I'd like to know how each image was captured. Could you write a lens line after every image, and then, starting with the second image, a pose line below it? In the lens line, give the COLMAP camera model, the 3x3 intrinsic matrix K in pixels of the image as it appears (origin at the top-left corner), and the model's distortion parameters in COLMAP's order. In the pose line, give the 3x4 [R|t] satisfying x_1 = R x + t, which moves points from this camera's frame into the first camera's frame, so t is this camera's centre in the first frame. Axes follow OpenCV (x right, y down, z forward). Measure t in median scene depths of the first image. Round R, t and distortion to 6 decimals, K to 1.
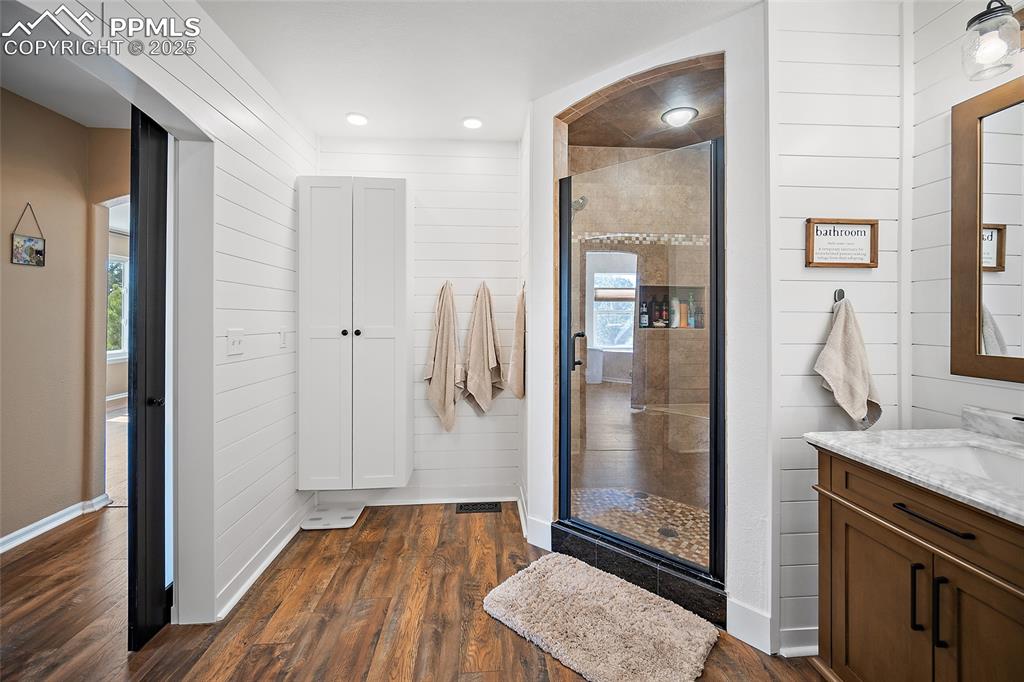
lens RADIAL K [[418.5, 0, 515.1], [0, 418.5, 315.4], [0, 0, 1]] dist [-0.002546, -0.000341]
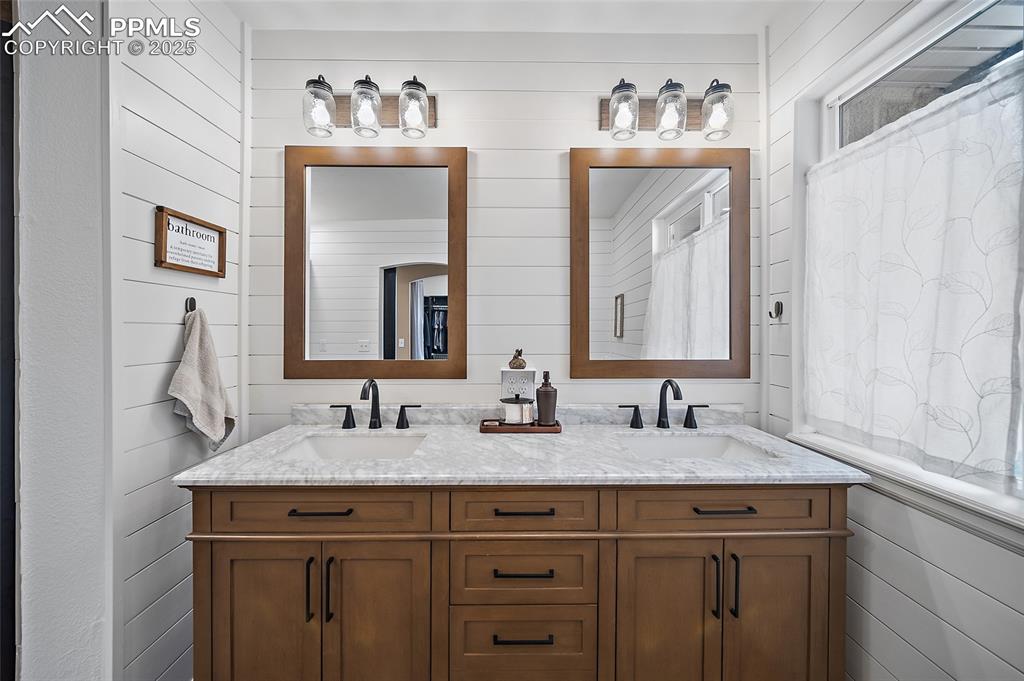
lens RADIAL K [[405.2, 0, 515.1], [0, 405.2, 332.0], [0, 0, 1]] dist [-0.003354, -0.000386]
pose [[0.060315, -0.010106, 0.998128, -0.027414], [-0.004036, 0.999938, 0.010368, -0.002241], [-0.998171, -0.004654, 0.060271, 0.278123]]
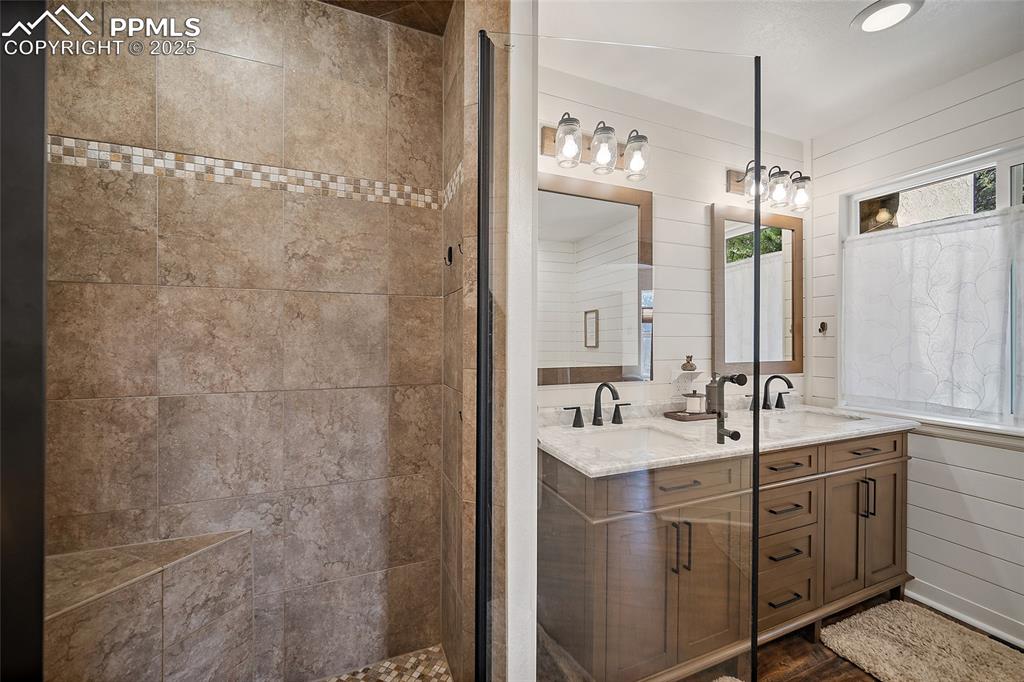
lens RADIAL K [[413.2, 0, 527.9], [0, 413.2, 340.3], [0, 0, 1]] dist [0.010966, 0.000016]
pose [[-0.334931, -0.008217, 0.942207, -0.100323], [-0.007876, 0.999951, 0.005921, -0.002073], [-0.942210, -0.005438, -0.334979, 1.298314]]
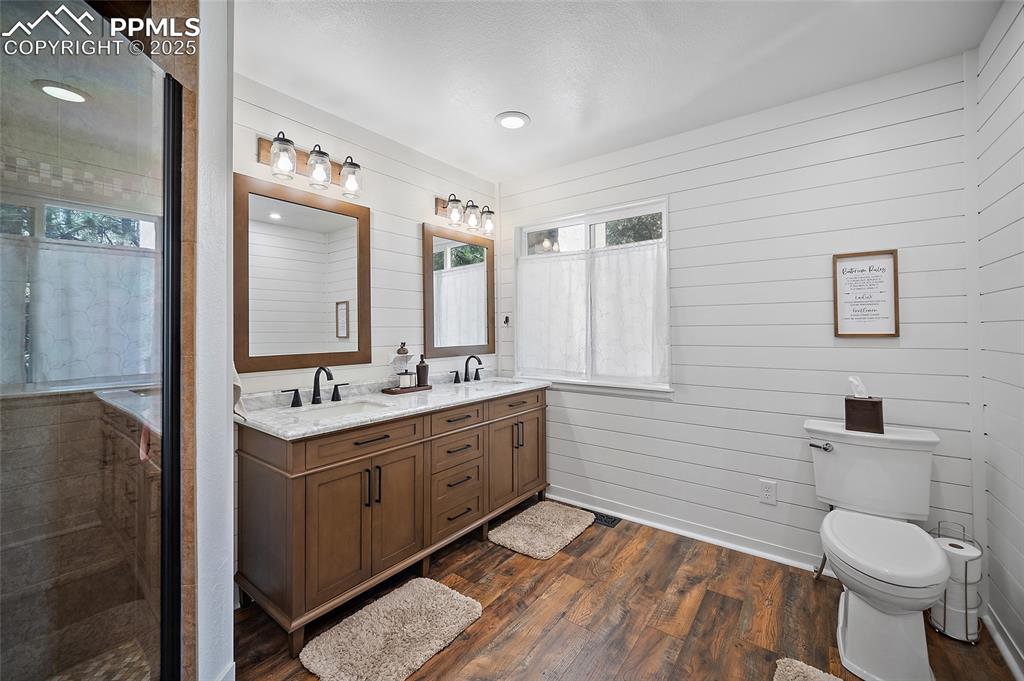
lens RADIAL K [[408.0, 0, 517.8], [0, 408.0, 326.0], [0, 0, 1]] dist [0.000366, -0.000010]
pose [[-0.751702, 0.003387, 0.659495, -0.459823], [-0.002450, 0.999966, -0.007928, -0.002370], [-0.659499, -0.007576, -0.751668, 1.291076]]
